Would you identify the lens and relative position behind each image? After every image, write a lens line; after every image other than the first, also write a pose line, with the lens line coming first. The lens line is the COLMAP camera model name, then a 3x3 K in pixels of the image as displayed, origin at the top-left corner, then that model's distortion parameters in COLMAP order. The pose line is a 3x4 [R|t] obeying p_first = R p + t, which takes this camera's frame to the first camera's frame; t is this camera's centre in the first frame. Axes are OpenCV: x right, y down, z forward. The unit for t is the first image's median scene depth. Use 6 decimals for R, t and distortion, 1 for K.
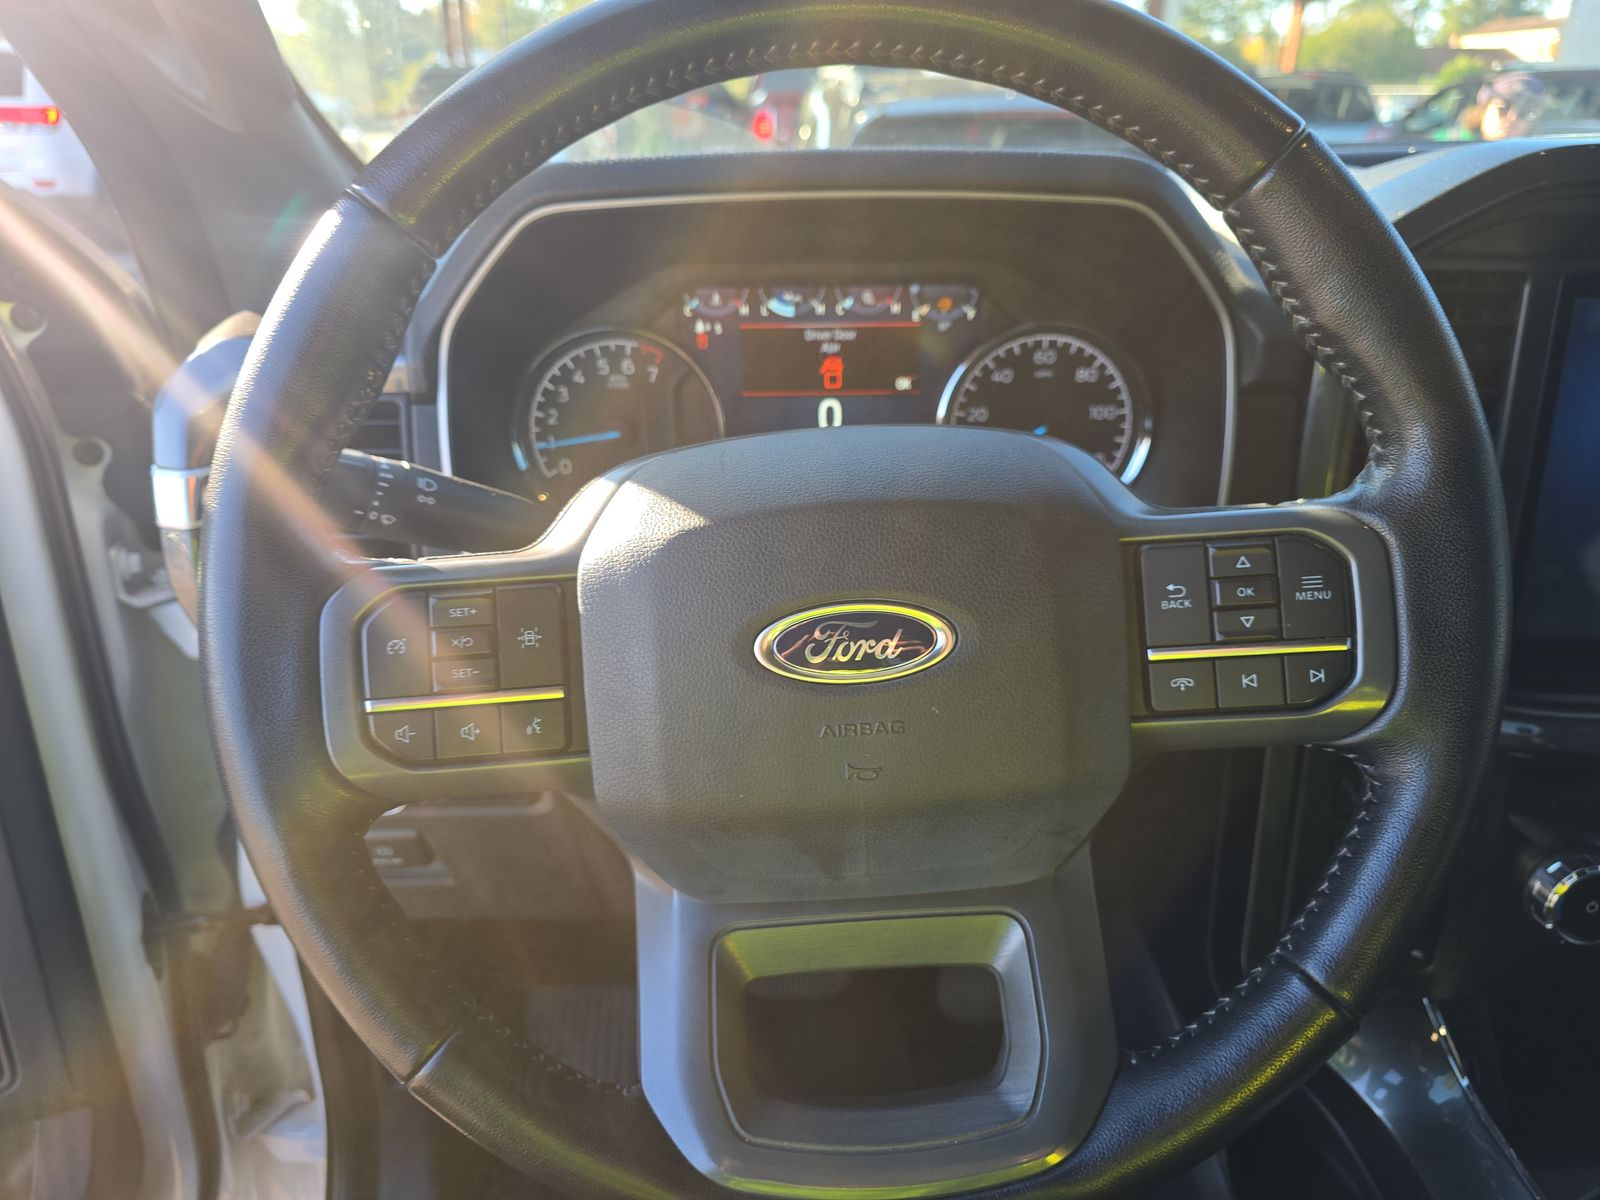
lens RADIAL K [[1092.4, 0, 800.0], [0, 1092.4, 600.0], [0, 0, 1]] dist [0.053359, -0.034317]
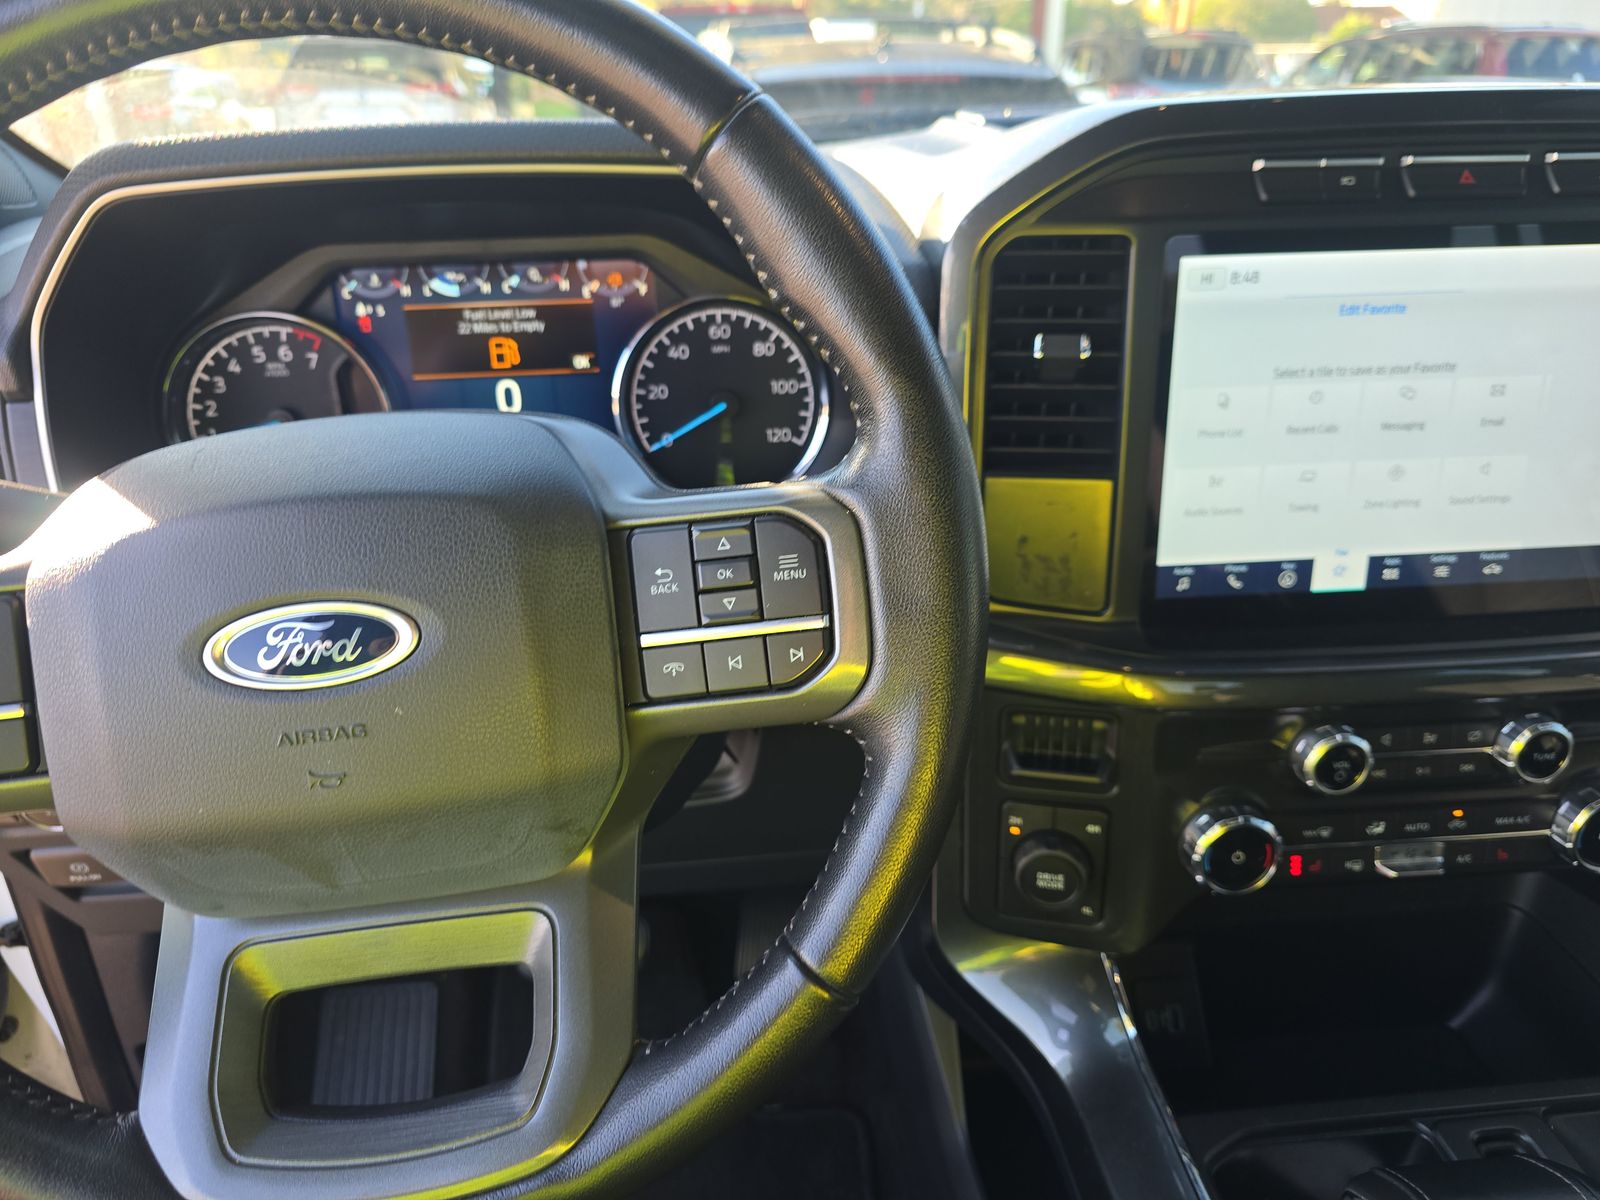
lens RADIAL K [[1096.0, 0, 800.0], [0, 1096.0, 600.0], [0, 0, 1]] dist [0.048009, -0.051794]
pose [[0.997703, -0.044569, 0.051023, 0.233849], [0.043309, 0.998735, 0.025546, -0.003359], [-0.052097, -0.023277, 0.998371, 0.008375]]
